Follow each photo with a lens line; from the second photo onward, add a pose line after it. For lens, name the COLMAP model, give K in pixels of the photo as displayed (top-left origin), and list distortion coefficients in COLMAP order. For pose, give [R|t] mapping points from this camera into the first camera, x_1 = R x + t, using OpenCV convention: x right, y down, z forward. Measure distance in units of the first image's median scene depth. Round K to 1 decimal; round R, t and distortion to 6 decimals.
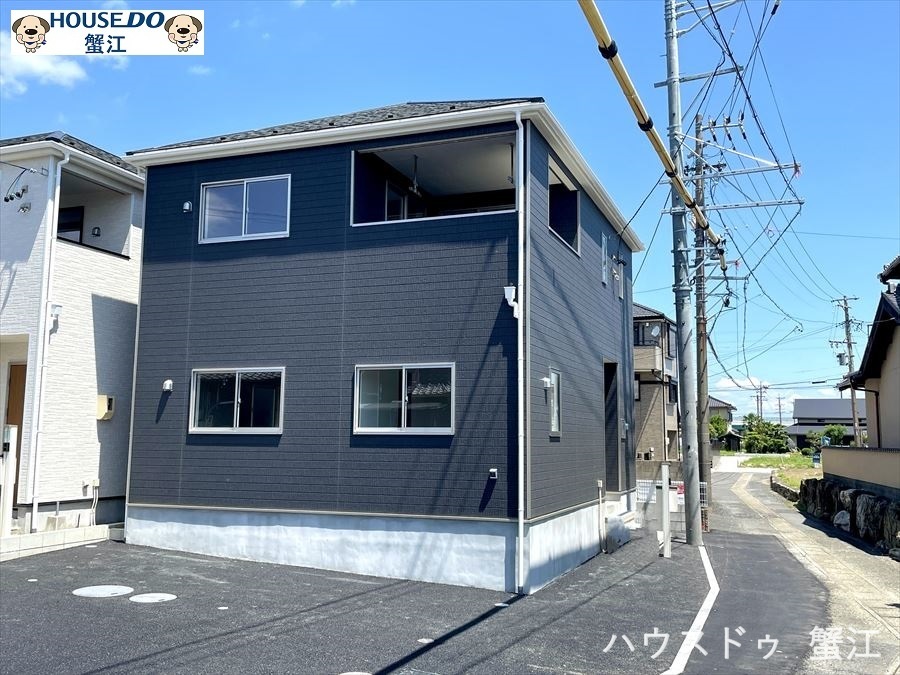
lens RADIAL K [[827.8, 0, 450.0], [0, 827.8, 337.5], [0, 0, 1]] dist [0.133324, -0.001835]
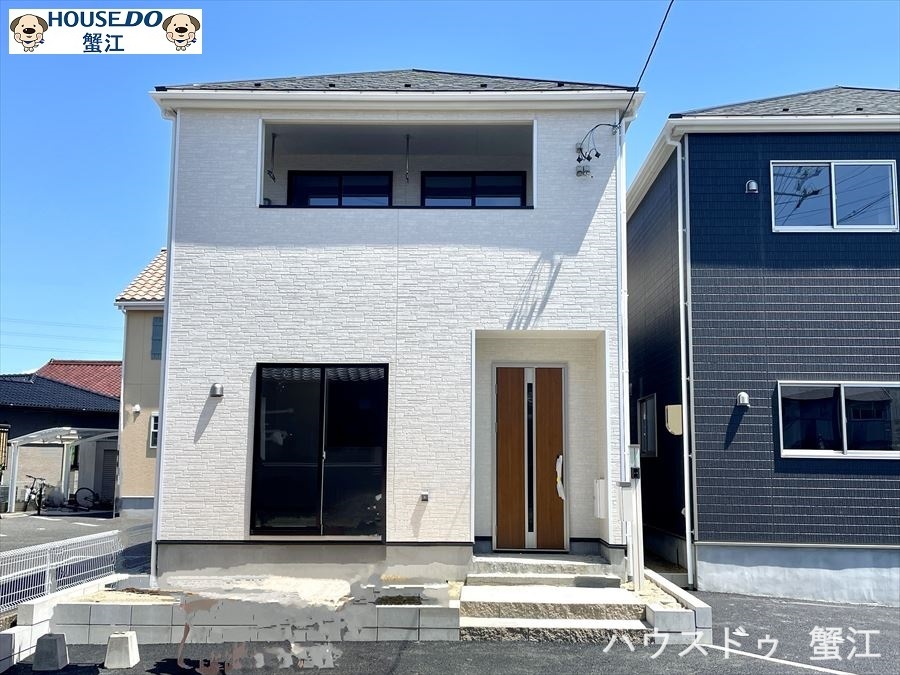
lens RADIAL K [[933.1, 0, 450.0], [0, 933.1, 337.5], [0, 0, 1]] dist [0.012492, 0.017664]
pose [[0.931908, 0.041451, 0.360317, -0.952497], [-0.039839, 0.999135, -0.011904, 0.018500], [-0.360499, -0.003262, 0.932754, 0.249730]]
